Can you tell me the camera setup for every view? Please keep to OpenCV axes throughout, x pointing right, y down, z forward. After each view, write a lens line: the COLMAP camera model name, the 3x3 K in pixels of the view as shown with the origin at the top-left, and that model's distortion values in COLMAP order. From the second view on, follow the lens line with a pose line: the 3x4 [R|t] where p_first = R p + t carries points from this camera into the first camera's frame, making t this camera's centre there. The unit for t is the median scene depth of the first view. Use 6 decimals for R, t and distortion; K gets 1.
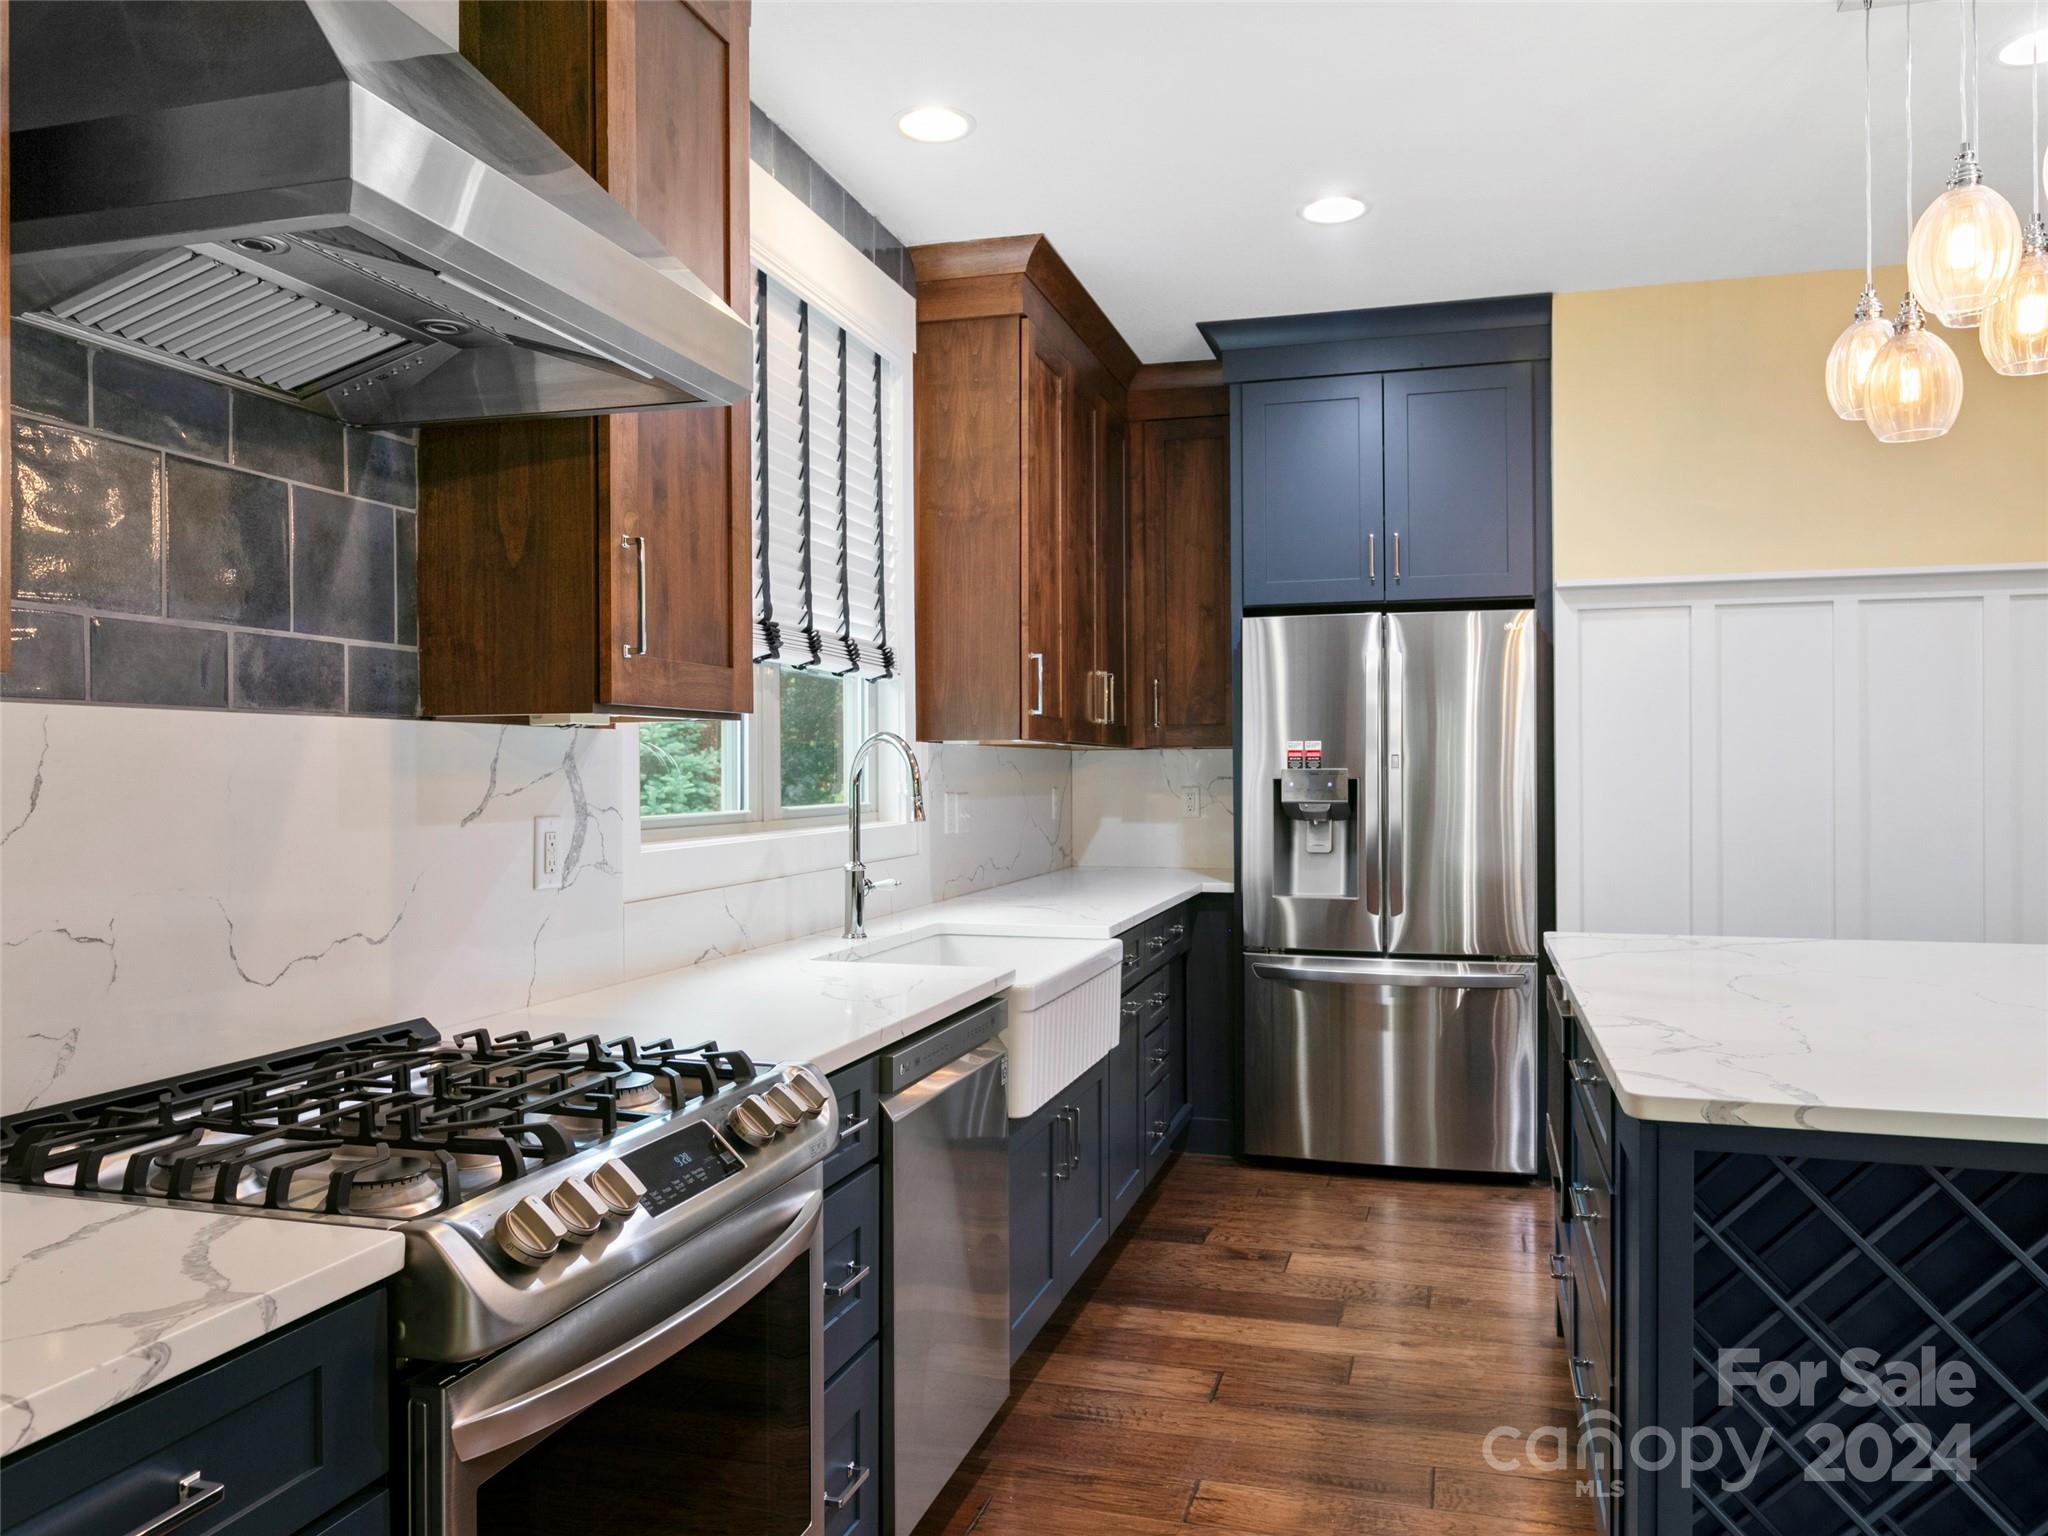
lens RADIAL K [[1486.7, 0, 1034.2], [0, 1486.7, 774.3], [0, 0, 1]] dist [-0.006654, -0.005030]
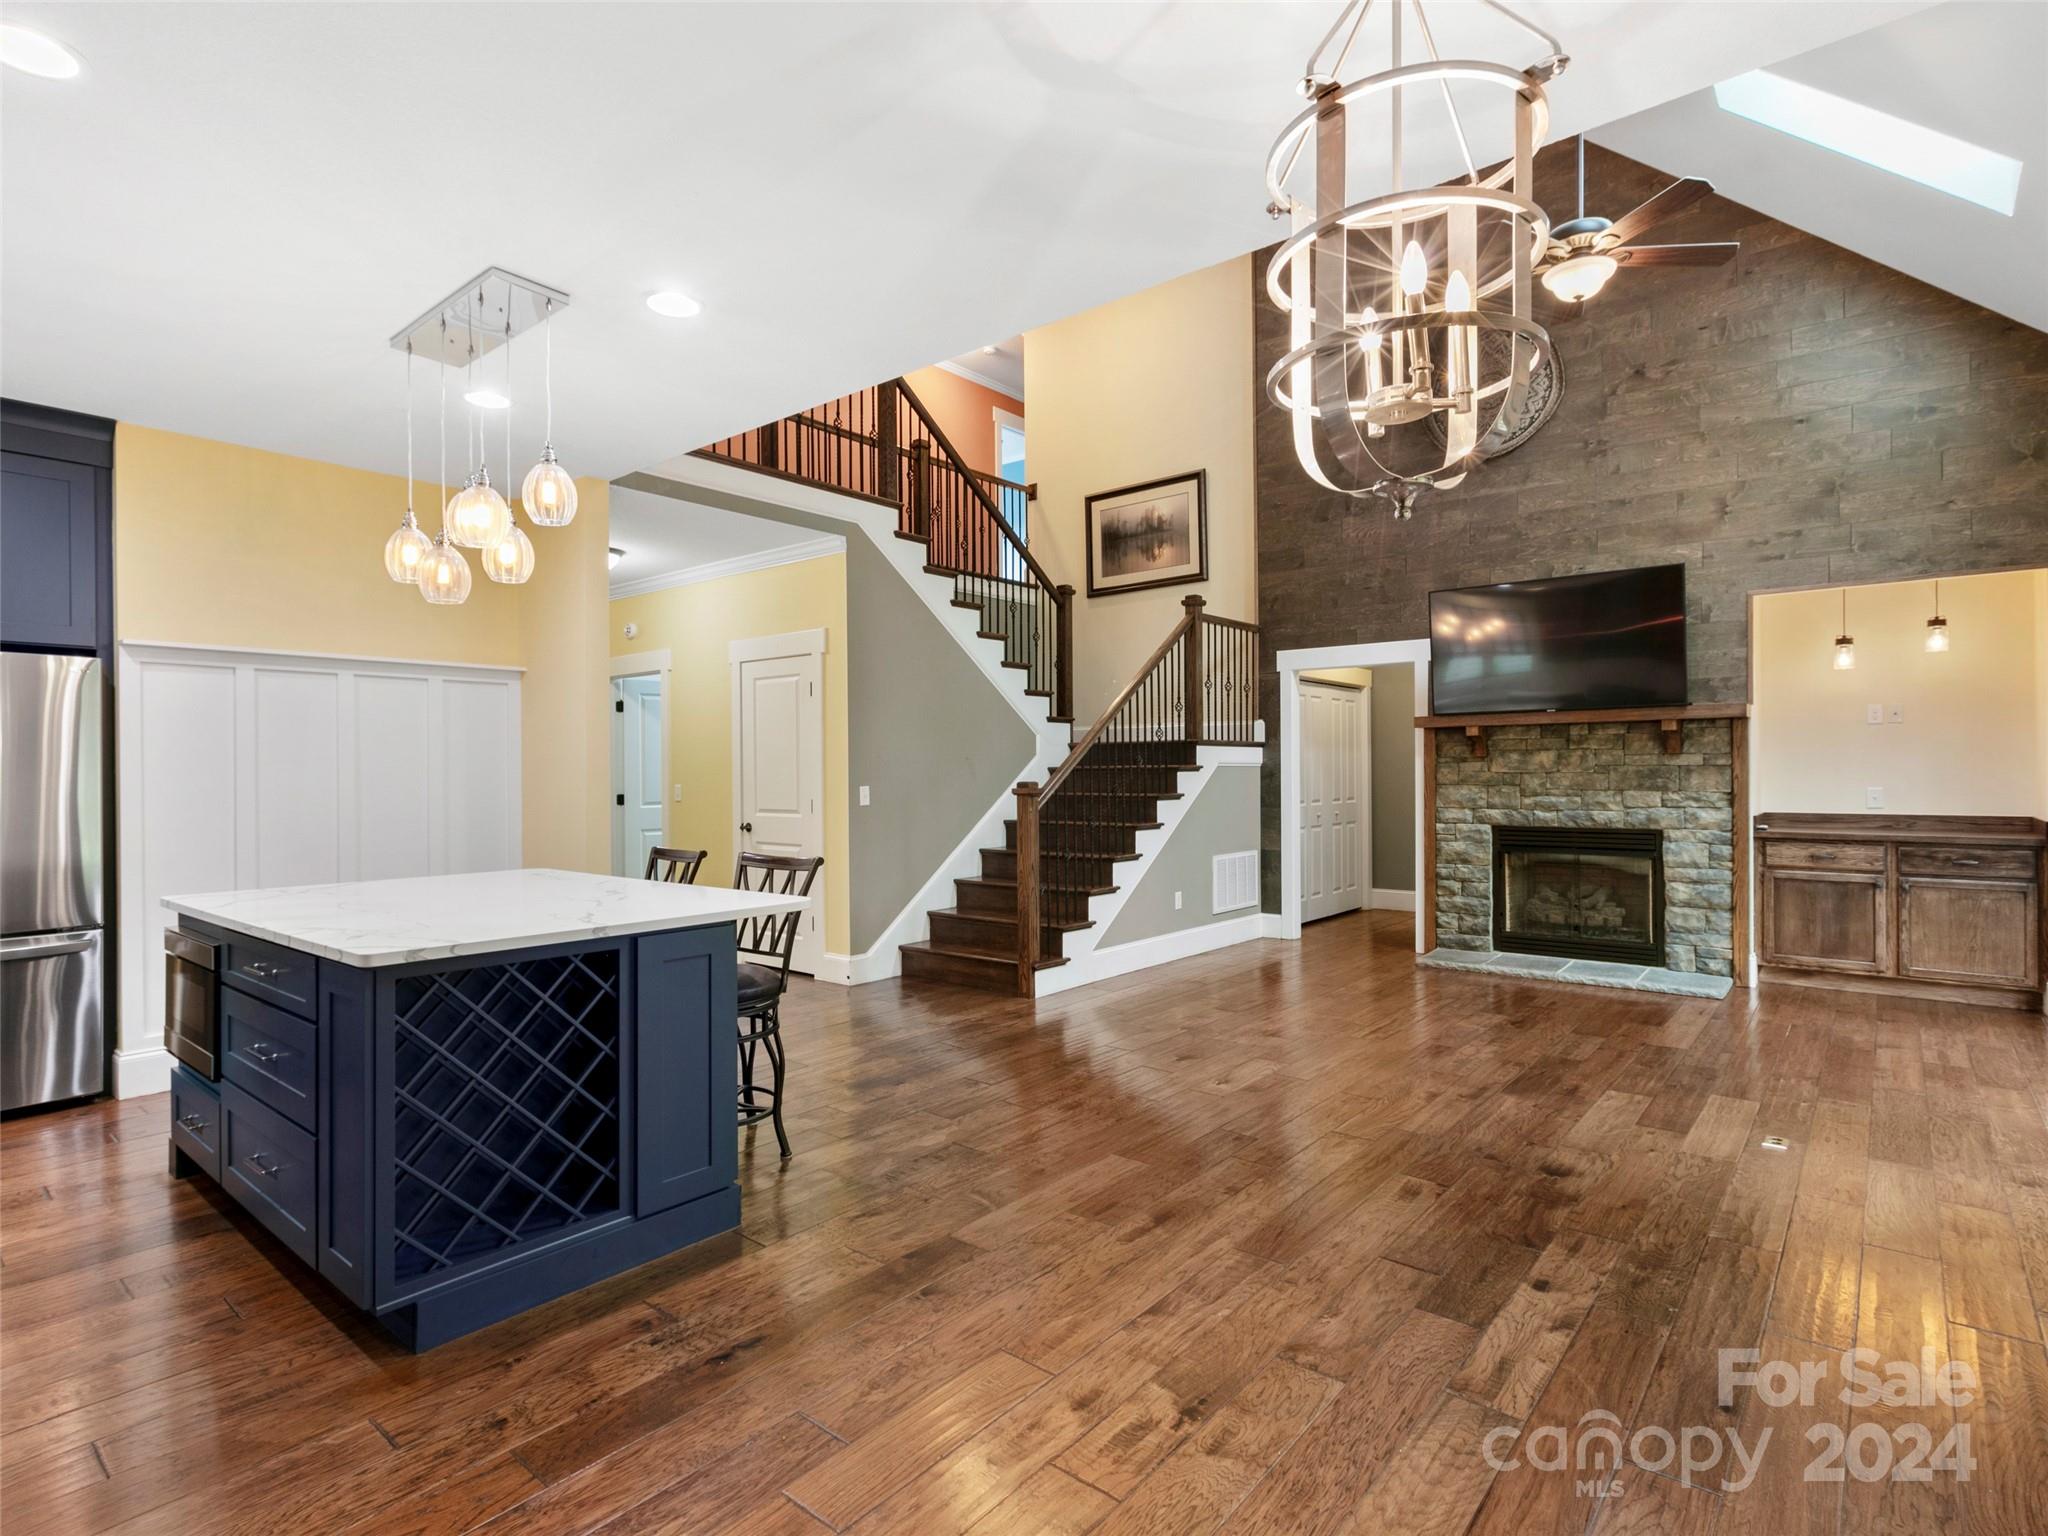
lens RADIAL K [[1035.8, 0, 1025.9], [0, 1035.8, 768.1], [0, 0, 1]] dist [0.003191, -0.000744]
pose [[0.398128, 0.005173, 0.917315, -0.190704], [0.007472, 0.999933, -0.008881, -0.000729], [-0.917300, 0.010390, 0.398062, -0.117011]]
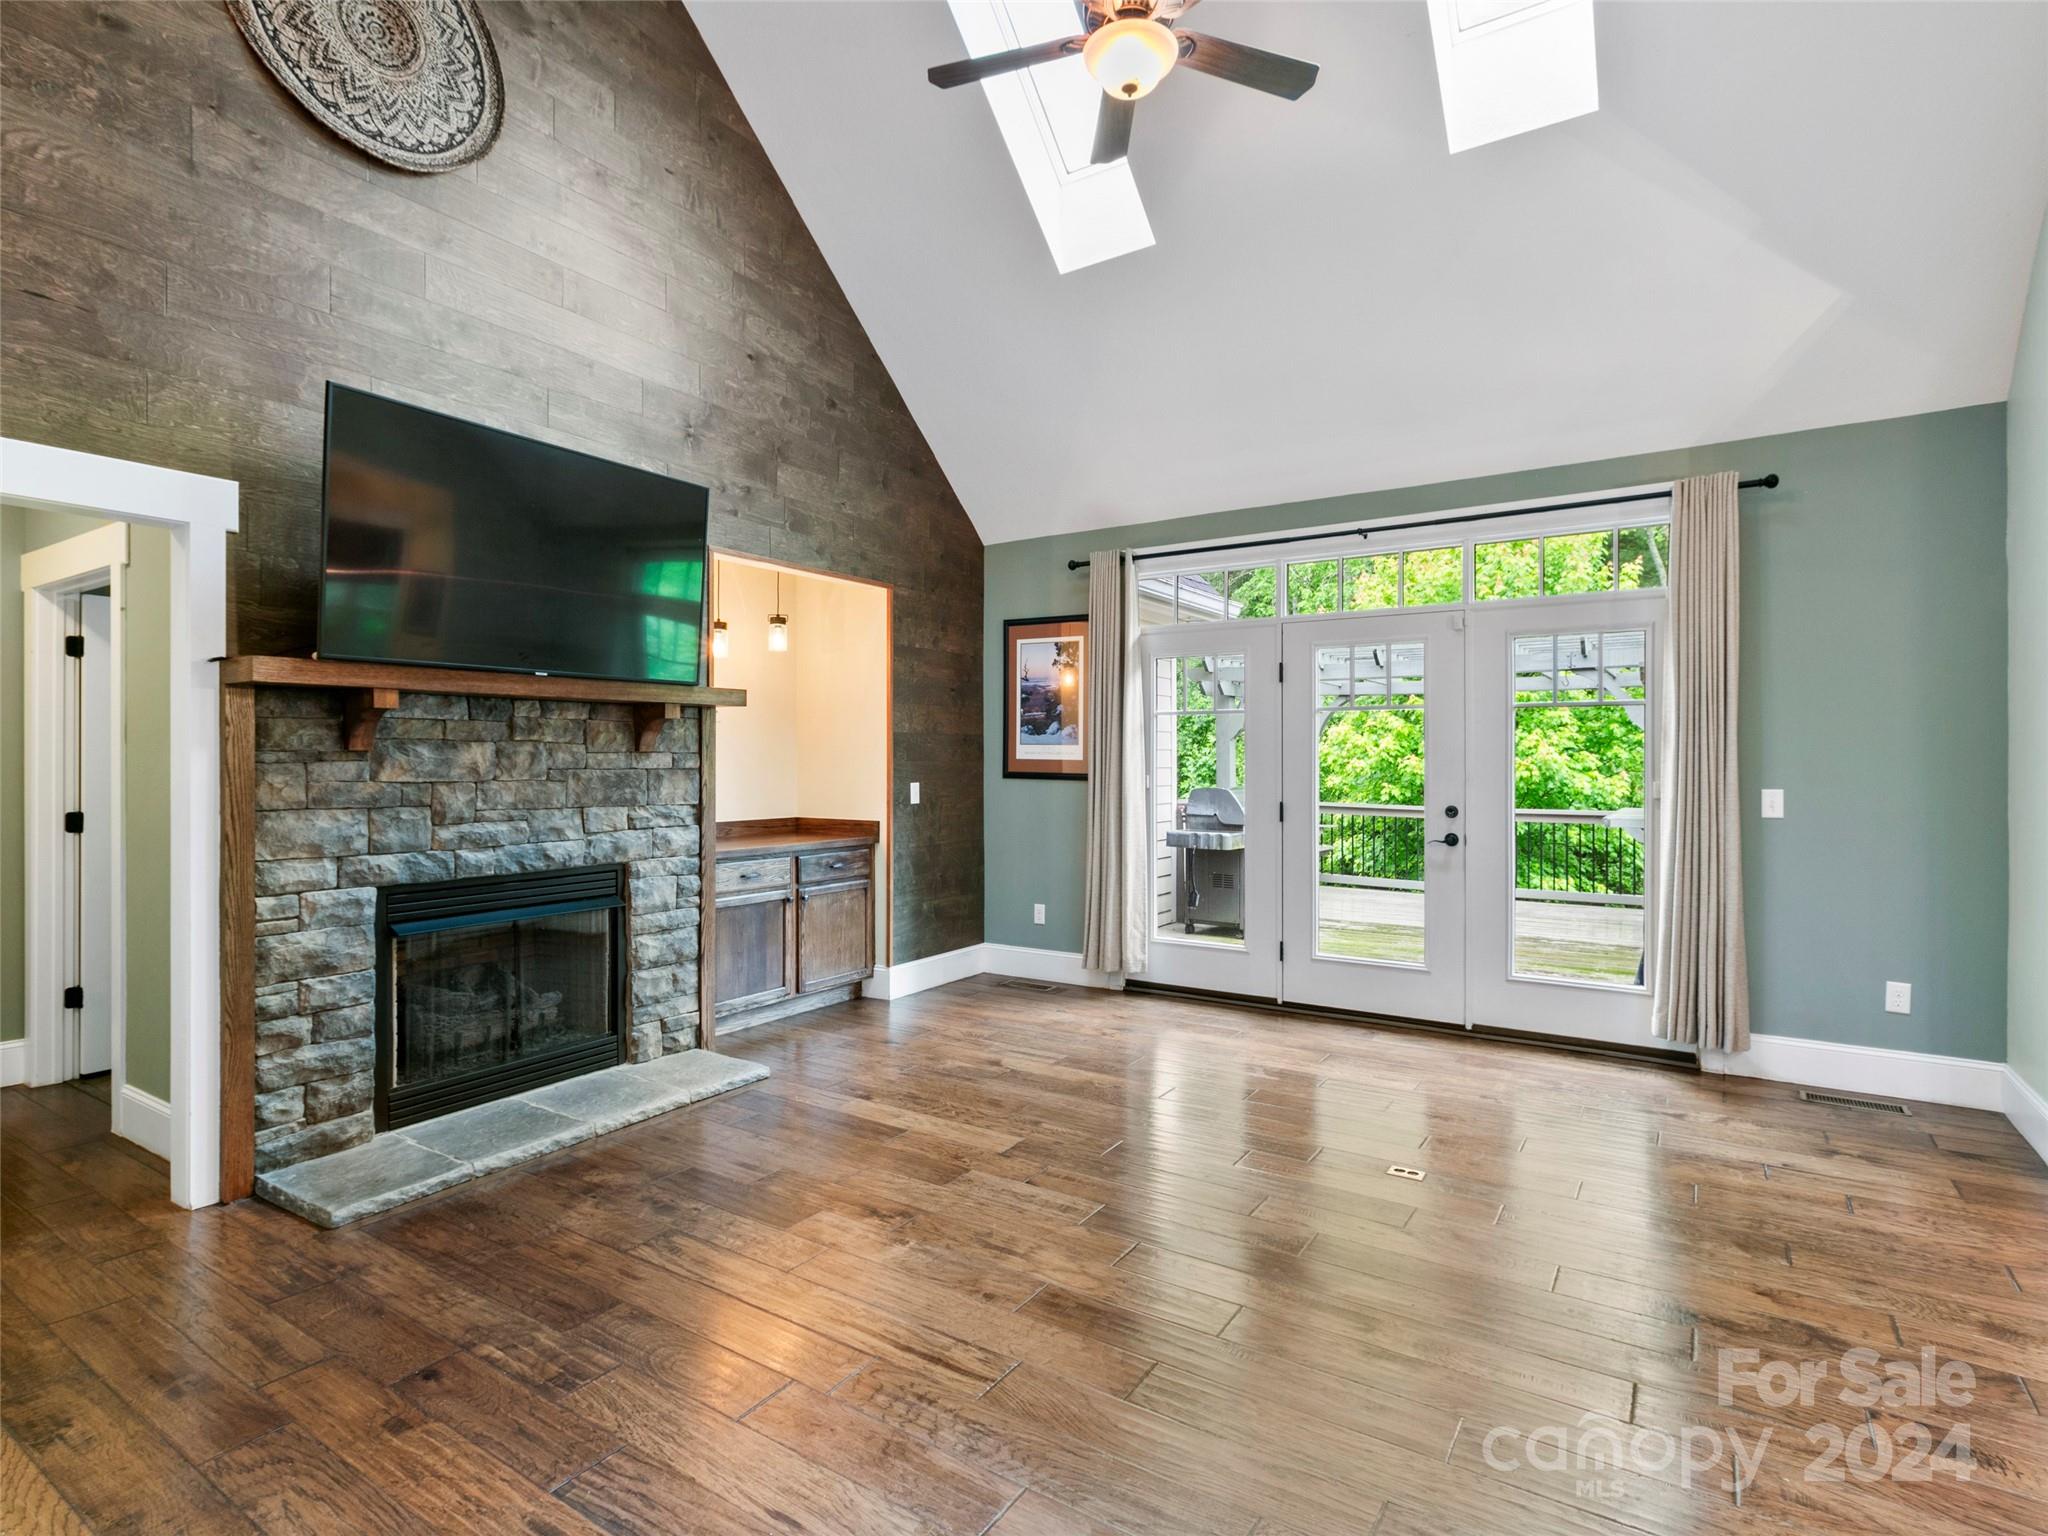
lens RADIAL K [[1035.8, 0, 1021.5], [0, 1035.8, 760.9], [0, 0, 1]] dist [0.003191, -0.000744]
pose [[-0.955865, 0.006143, 0.293743, 0.887518], [0.007234, 0.999970, 0.002630, -0.018975], [-0.293718, 0.004639, -0.955881, 0.511809]]
